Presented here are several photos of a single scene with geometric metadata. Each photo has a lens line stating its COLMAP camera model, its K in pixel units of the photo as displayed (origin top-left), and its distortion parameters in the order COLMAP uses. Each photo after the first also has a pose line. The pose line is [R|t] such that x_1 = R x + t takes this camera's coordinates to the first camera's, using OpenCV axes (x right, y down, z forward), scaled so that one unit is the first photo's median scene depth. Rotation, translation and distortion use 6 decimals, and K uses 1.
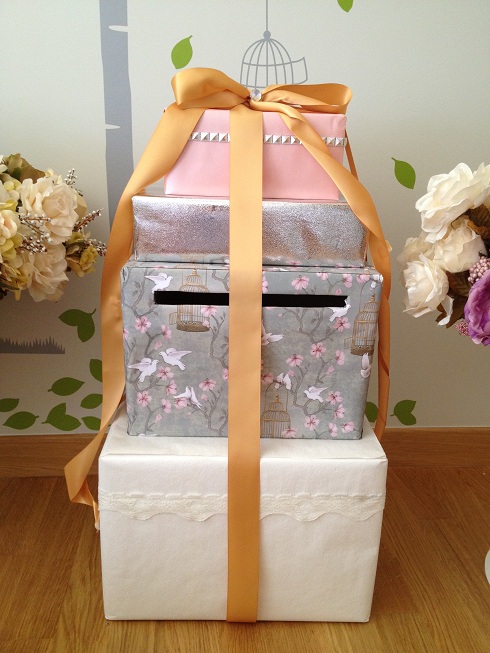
lens RADIAL K [[606.1, 0, 245.8], [0, 606.1, 328.3], [0, 0, 1]] dist [0.127244, -0.257965]
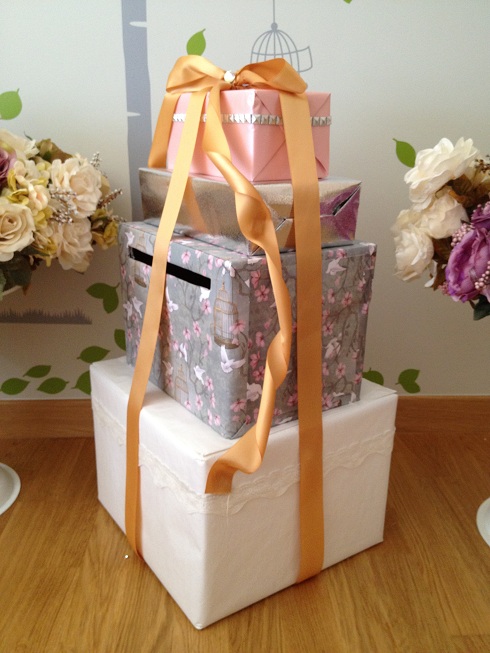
lens RADIAL K [[611.1, 0, 245.0], [0, 611.1, 326.5], [0, 0, 1]] dist [0.129296, -0.273889]
pose [[0.998692, -0.001501, -0.051102, 0.047005], [0.001683, 0.999992, 0.003535, 0.058734], [0.051096, -0.003616, 0.998687, -0.117627]]
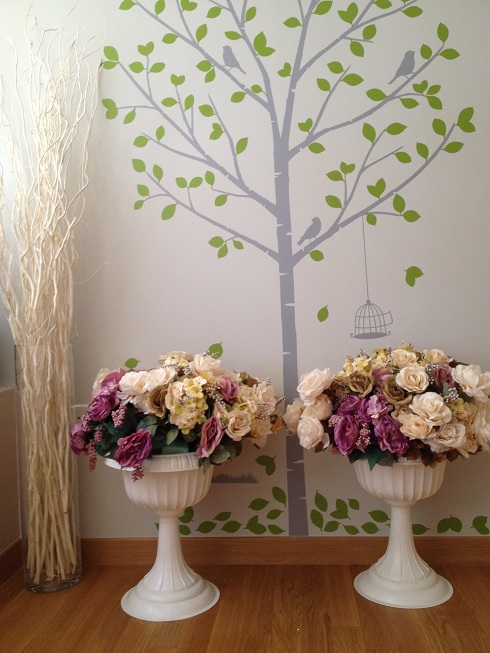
lens RADIAL K [[606.1, 0, 245.8], [0, 606.1, 328.3], [0, 0, 1]] dist [0.127244, -0.257965]
pose [[0.982156, -0.059367, -0.178451, -0.007135], [0.005940, 0.958189, -0.286073, 0.158021], [0.187973, 0.279909, 0.941444, -0.974721]]
